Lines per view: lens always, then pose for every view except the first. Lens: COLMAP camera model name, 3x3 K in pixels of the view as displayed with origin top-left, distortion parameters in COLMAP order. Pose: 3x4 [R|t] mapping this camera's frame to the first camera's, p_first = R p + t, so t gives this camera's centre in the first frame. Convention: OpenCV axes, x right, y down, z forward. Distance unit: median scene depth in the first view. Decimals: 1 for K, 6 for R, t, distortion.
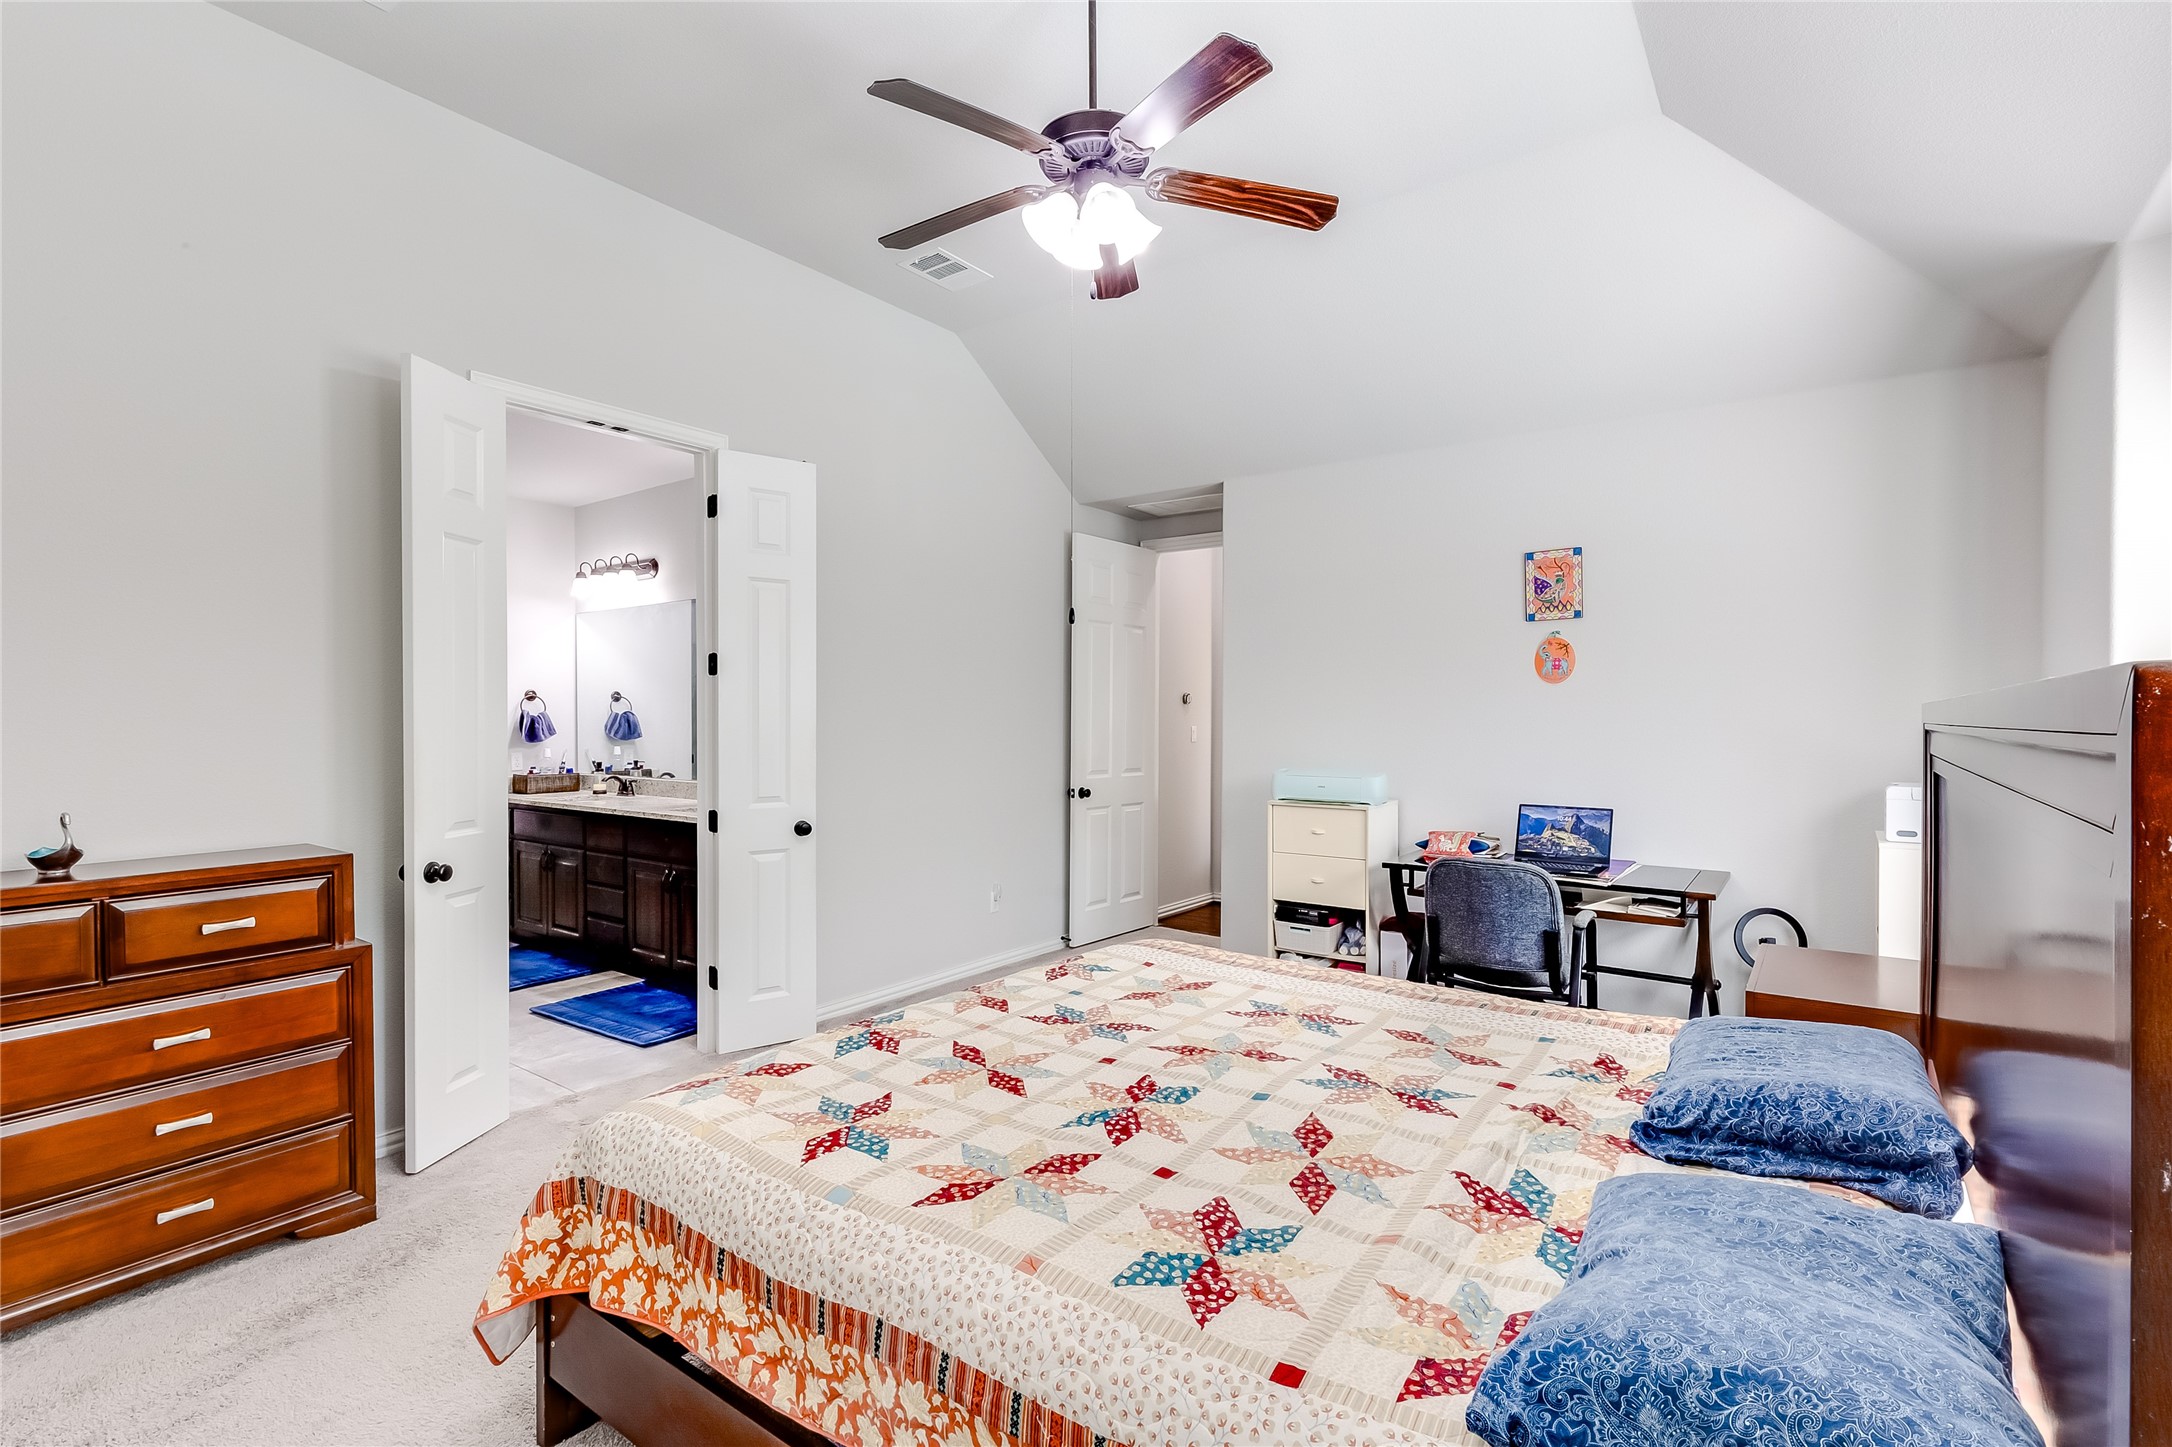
lens RADIAL K [[992.8, 0, 1095.1], [0, 992.8, 721.6], [0, 0, 1]] dist [0.003263, 0.000909]
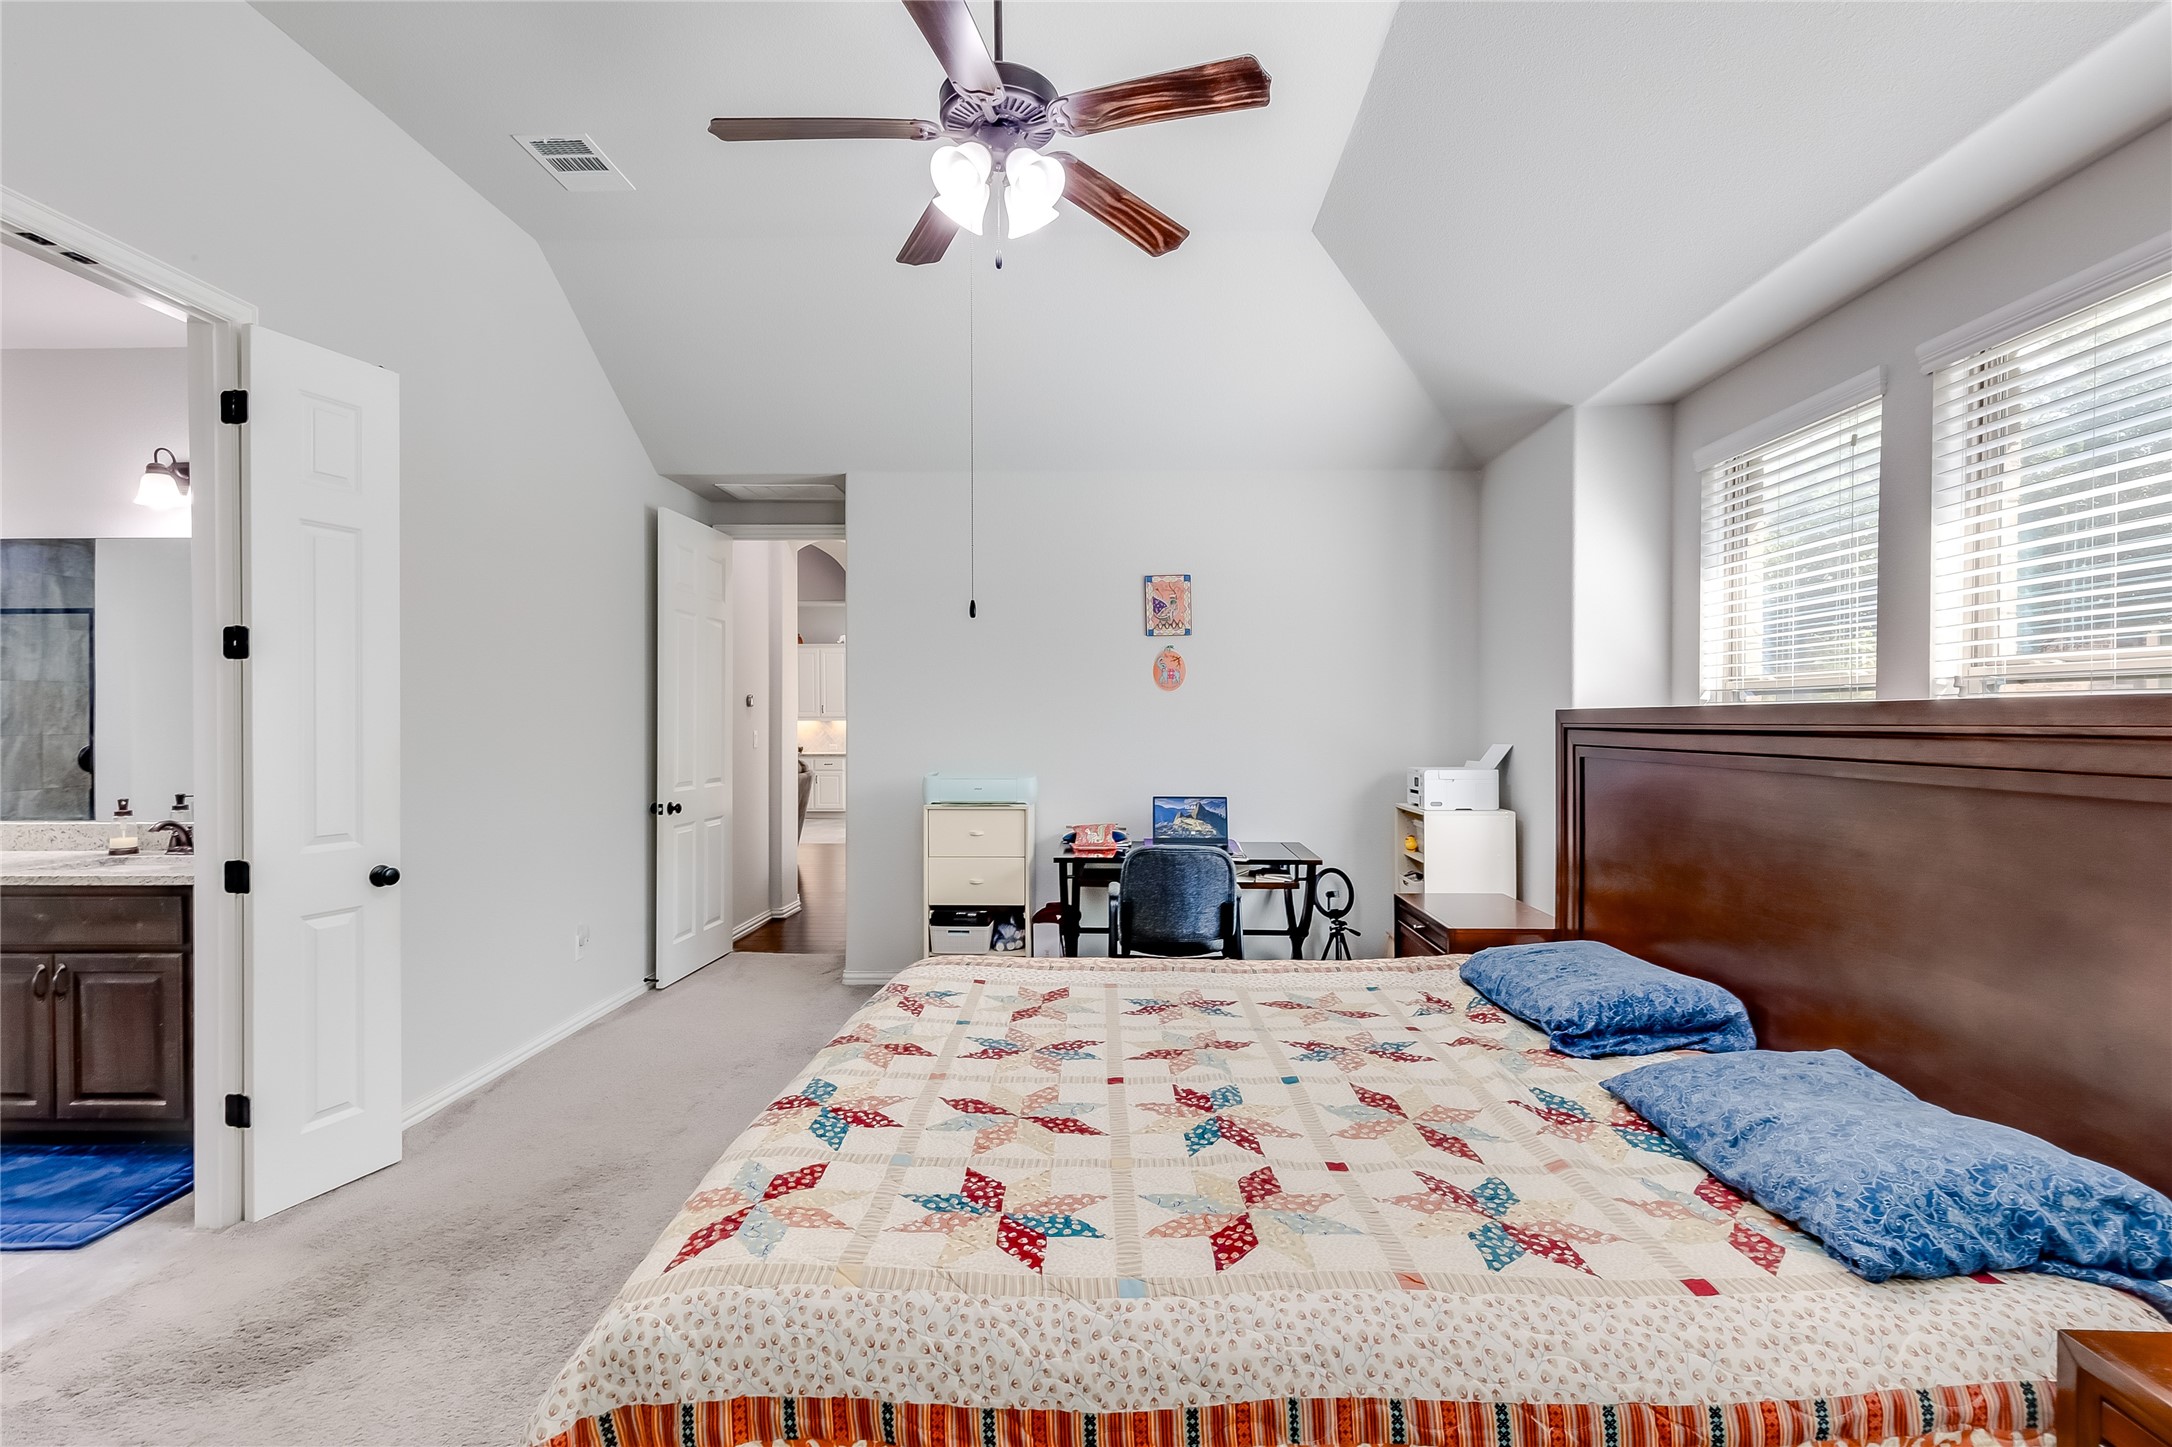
lens RADIAL K [[981.6, 0, 1083.9], [0, 981.6, 722.5], [0, 0, 1]] dist [0.006509, -0.000829]
pose [[0.823654, -0.002923, 0.567086, -0.474689], [0.004439, 0.999989, -0.001293, -0.000783], [-0.567076, 0.003582, 0.823658, 0.208469]]
